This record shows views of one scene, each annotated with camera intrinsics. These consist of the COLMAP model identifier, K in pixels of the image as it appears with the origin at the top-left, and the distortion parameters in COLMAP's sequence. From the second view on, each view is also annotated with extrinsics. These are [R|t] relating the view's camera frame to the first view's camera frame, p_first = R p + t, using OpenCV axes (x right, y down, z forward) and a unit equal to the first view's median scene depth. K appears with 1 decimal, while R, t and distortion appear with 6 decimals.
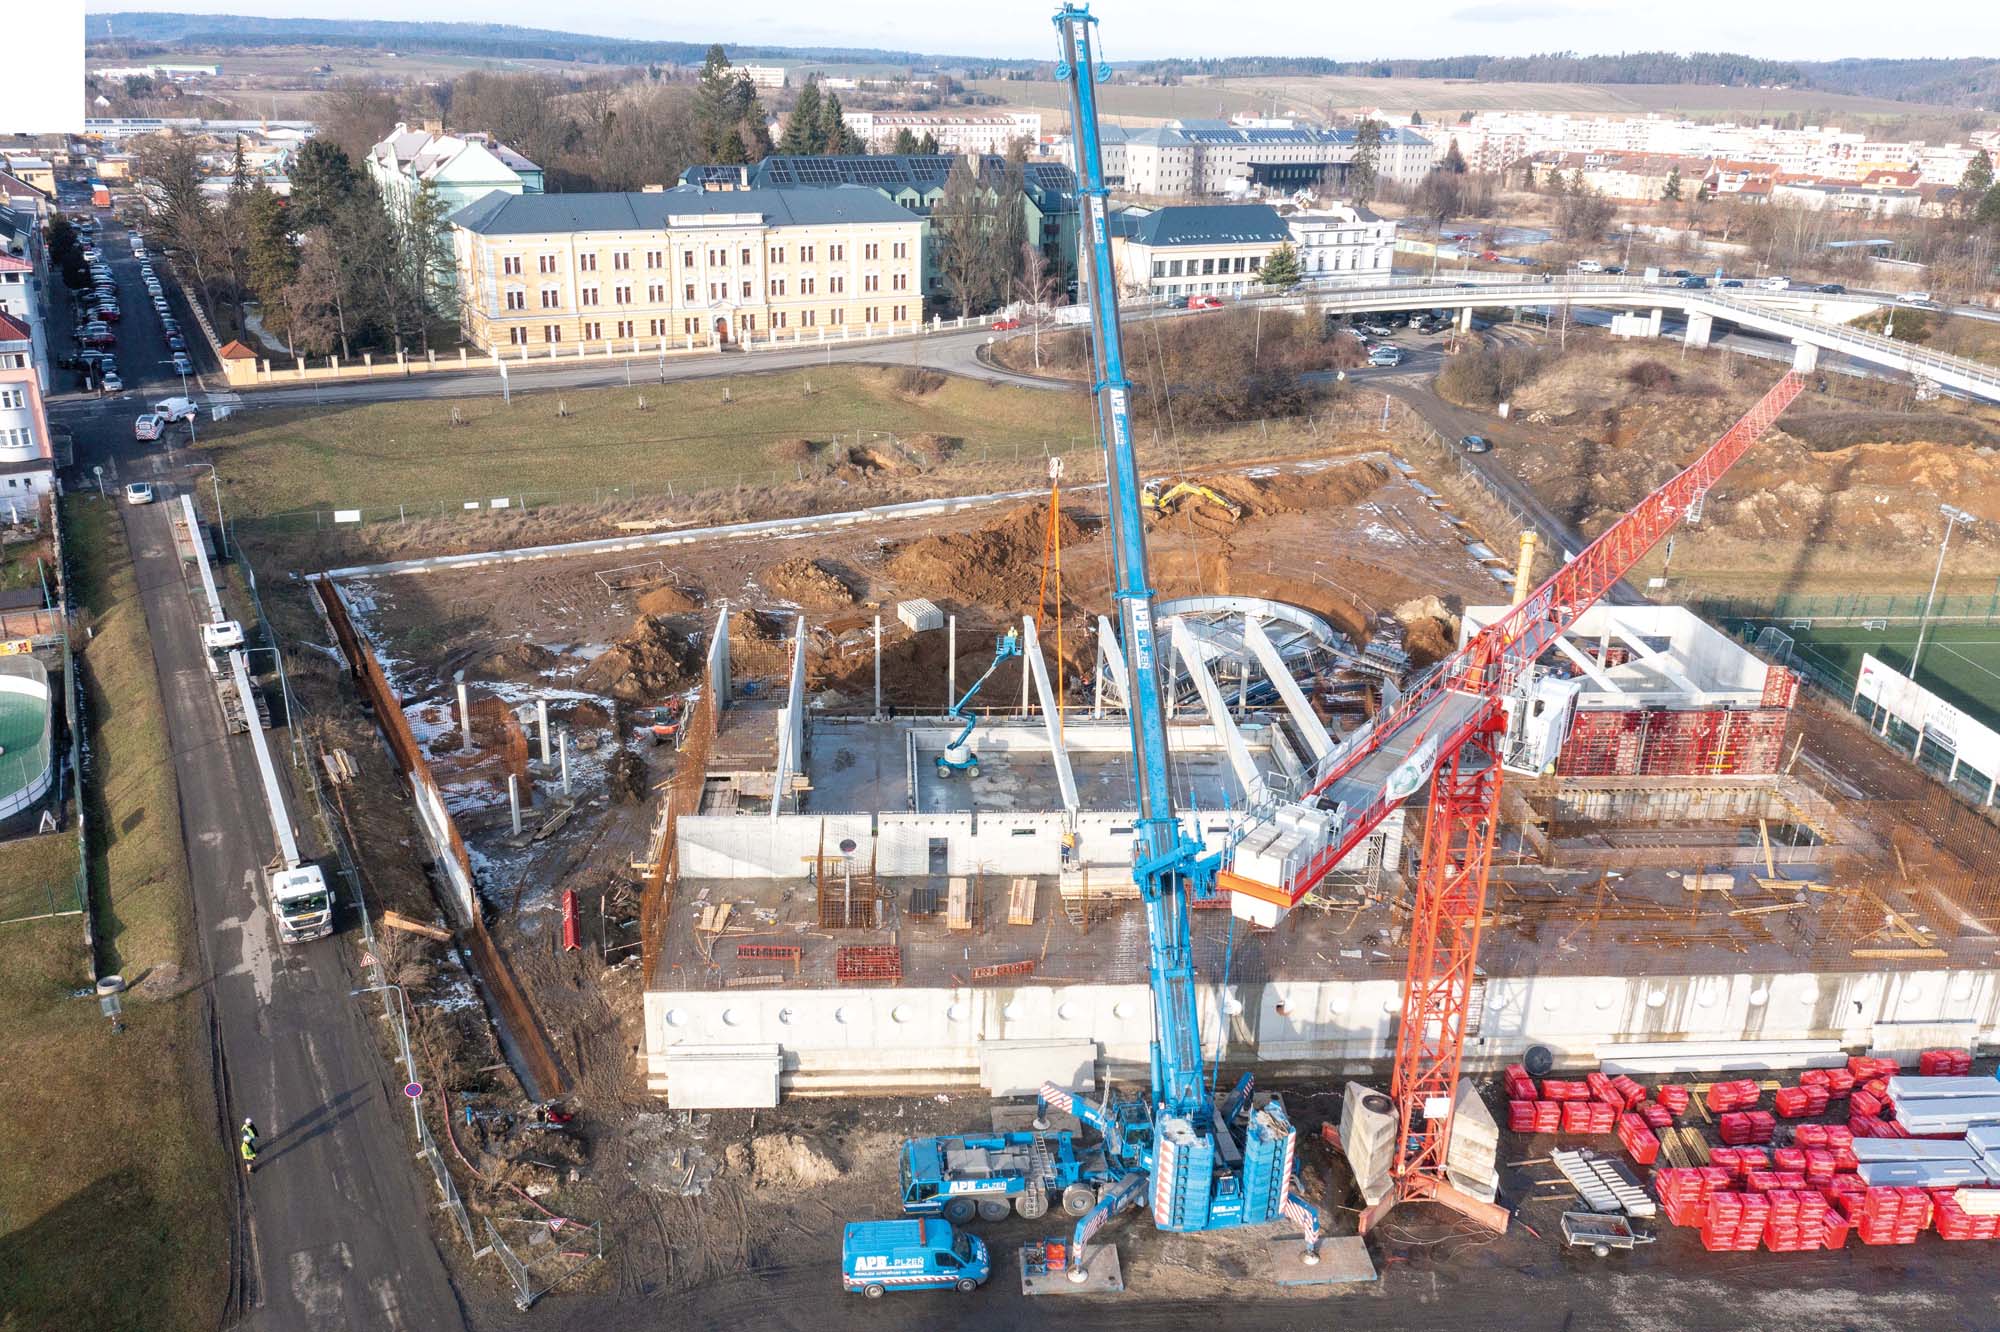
lens RADIAL K [[1580.7, 0, 992.5], [0, 1580.7, 666.0], [0, 0, 1]] dist [-0.014139, 0.005676]
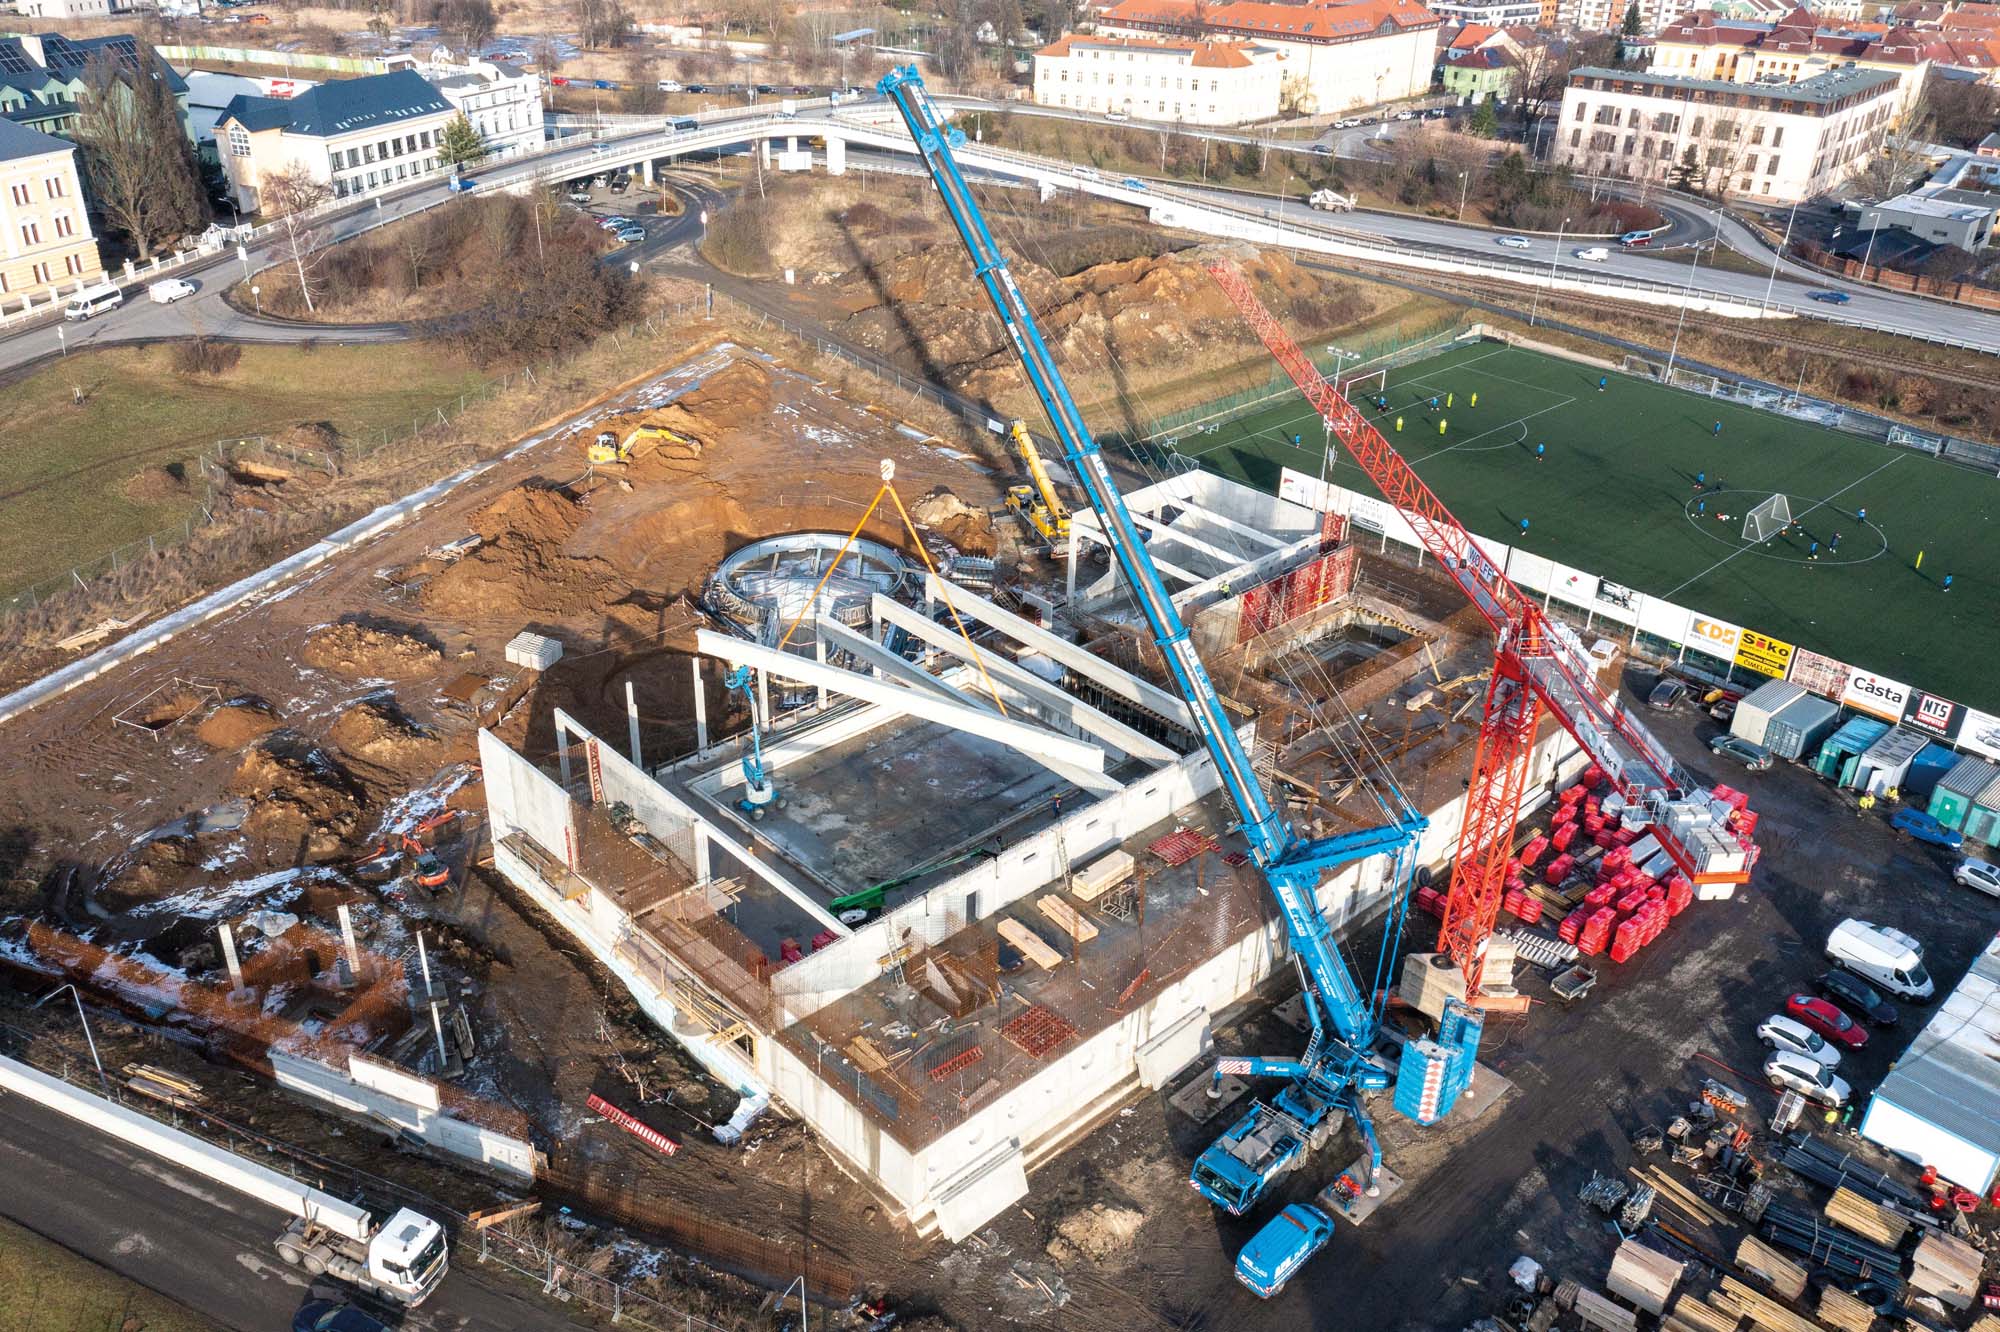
lens RADIAL K [[1580.7, 0, 992.5], [0, 1580.7, 666.0], [0, 0, 1]] dist [-0.014139, 0.005676]
pose [[0.766804, -0.302284, 0.566248, -0.408730], [0.217337, 0.952332, 0.214075, -0.182889], [-0.603967, -0.041087, 0.795949, 0.113942]]
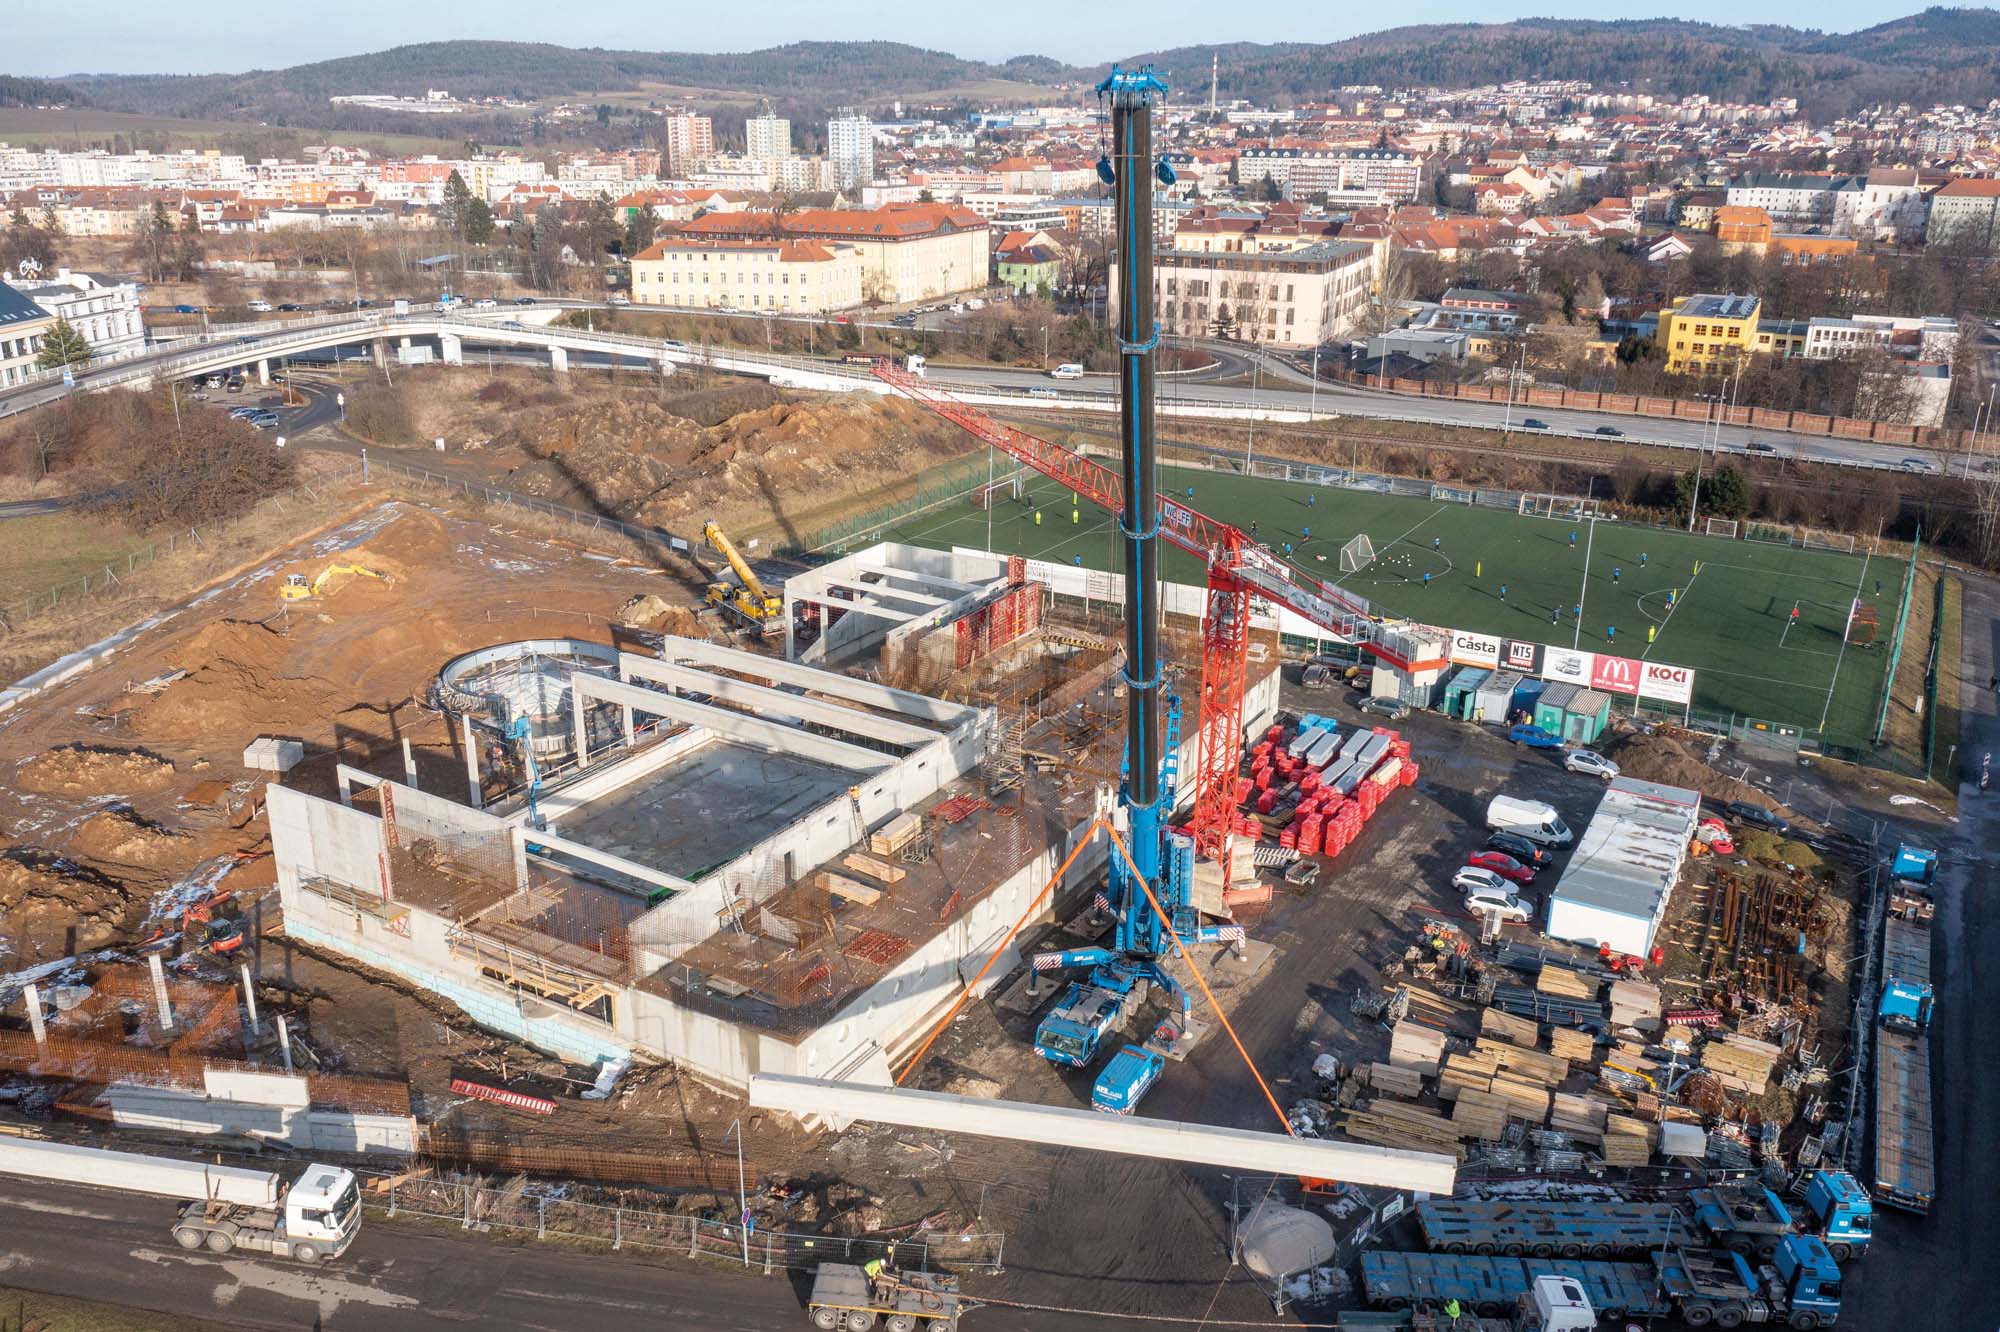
lens RADIAL K [[1580.7, 0, 992.5], [0, 1580.7, 666.0], [0, 0, 1]] dist [-0.014139, 0.005676]
pose [[0.559004, -0.289088, 0.777138, -0.570255], [0.295285, 0.945213, 0.139209, -0.095401], [-0.774804, 0.151659, 0.613741, 0.115923]]
